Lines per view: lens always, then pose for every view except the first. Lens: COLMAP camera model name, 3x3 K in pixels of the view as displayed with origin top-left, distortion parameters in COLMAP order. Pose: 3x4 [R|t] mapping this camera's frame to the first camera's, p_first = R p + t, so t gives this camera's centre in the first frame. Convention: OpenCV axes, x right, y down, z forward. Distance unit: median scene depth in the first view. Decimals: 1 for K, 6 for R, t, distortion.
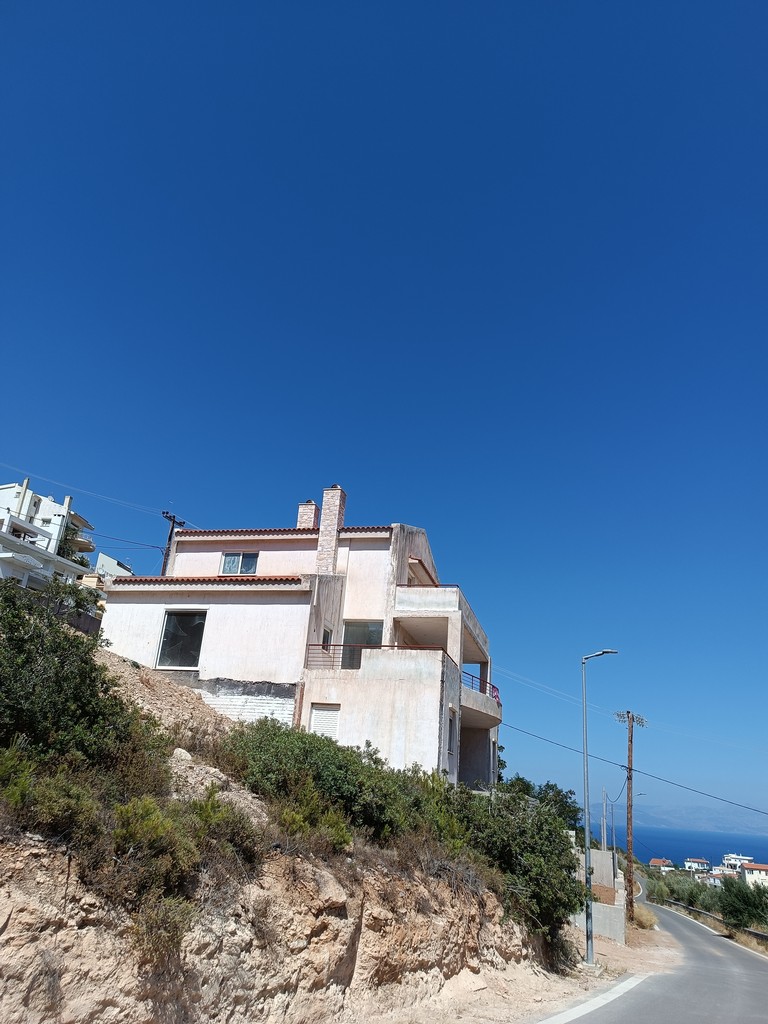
lens RADIAL K [[738.4, 0, 395.1], [0, 738.4, 513.8], [0, 0, 1]] dist [0.028178, -0.021784]
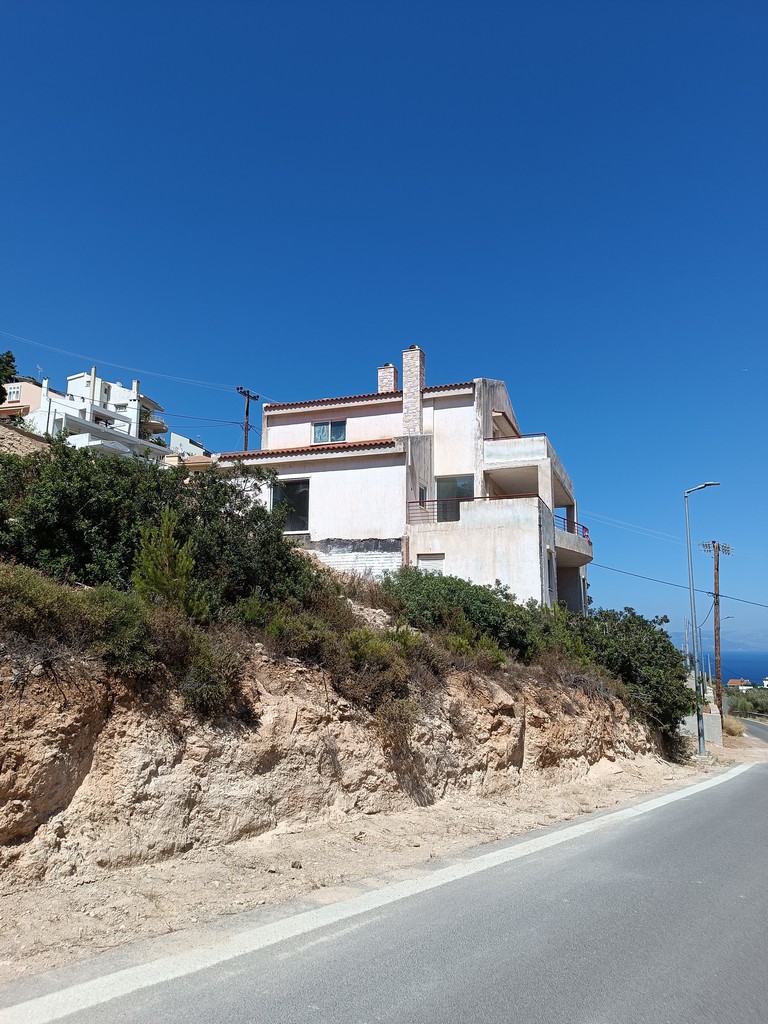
lens RADIAL K [[740.1, 0, 384.0], [0, 740.1, 512.0], [0, 0, 1]] dist [0.065856, -0.091786]
pose [[0.991871, -0.079701, -0.099192, -0.047409], [0.097066, 0.977968, 0.184814, -0.010188], [0.082276, -0.192939, 0.977755, -0.051252]]
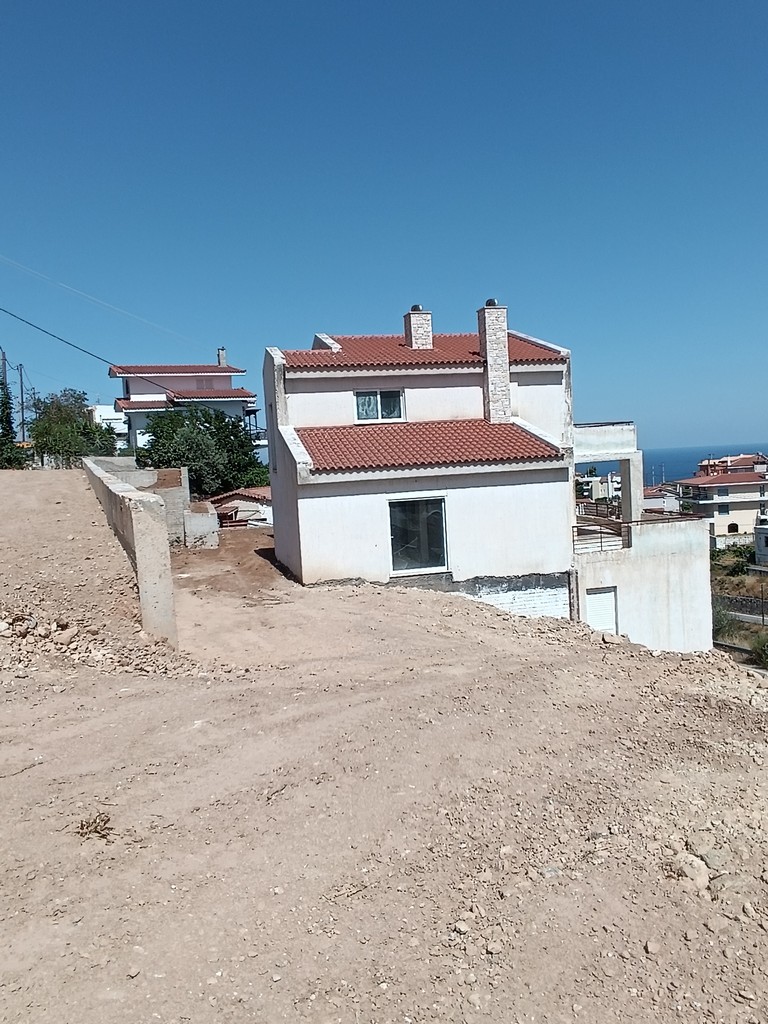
lens RADIAL K [[821.4, 0, 384.0], [0, 821.4, 512.0], [0, 0, 1]] dist [-0.005229, -0.002283]
pose [[0.868478, -0.151477, 0.472017, -0.775898], [-0.064324, 0.909686, 0.410284, -0.227854], [-0.491536, -0.386685, 0.780299, 0.353642]]
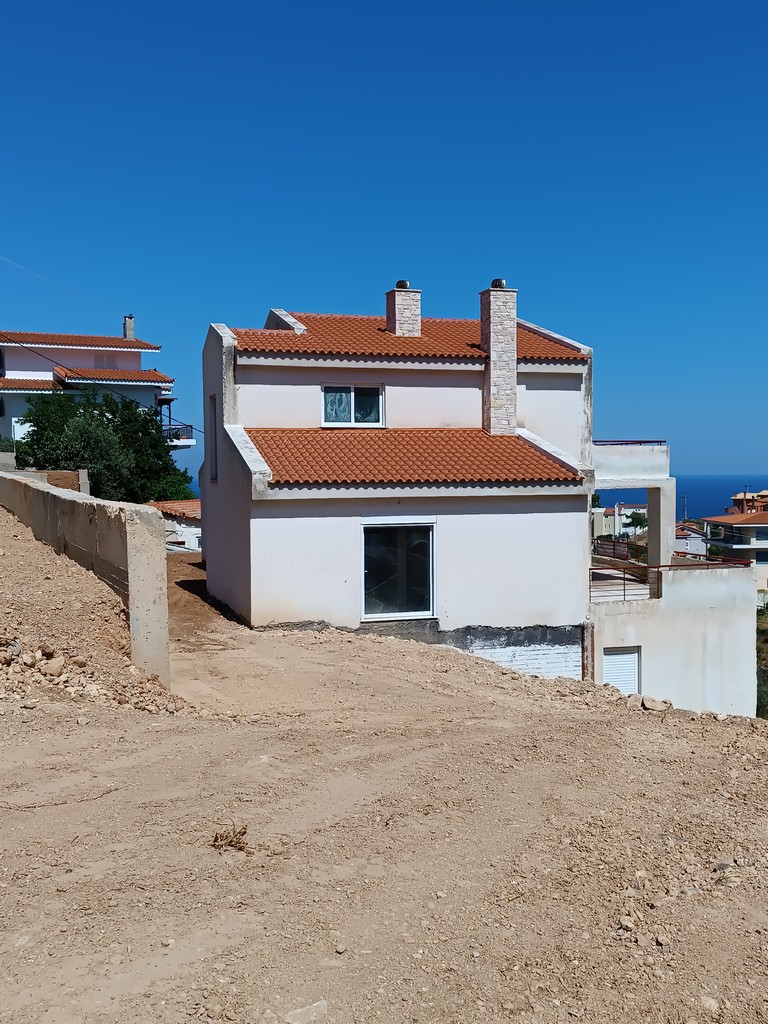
lens RADIAL K [[1083.2, 0, 384.0], [0, 1083.2, 512.0], [0, 0, 1]] dist [0.072651, -0.149963]
pose [[0.843939, -0.097972, 0.527417, -0.828079], [-0.130385, 0.916235, 0.378832, -0.241343], [-0.520353, -0.388478, 0.760472, 0.335431]]
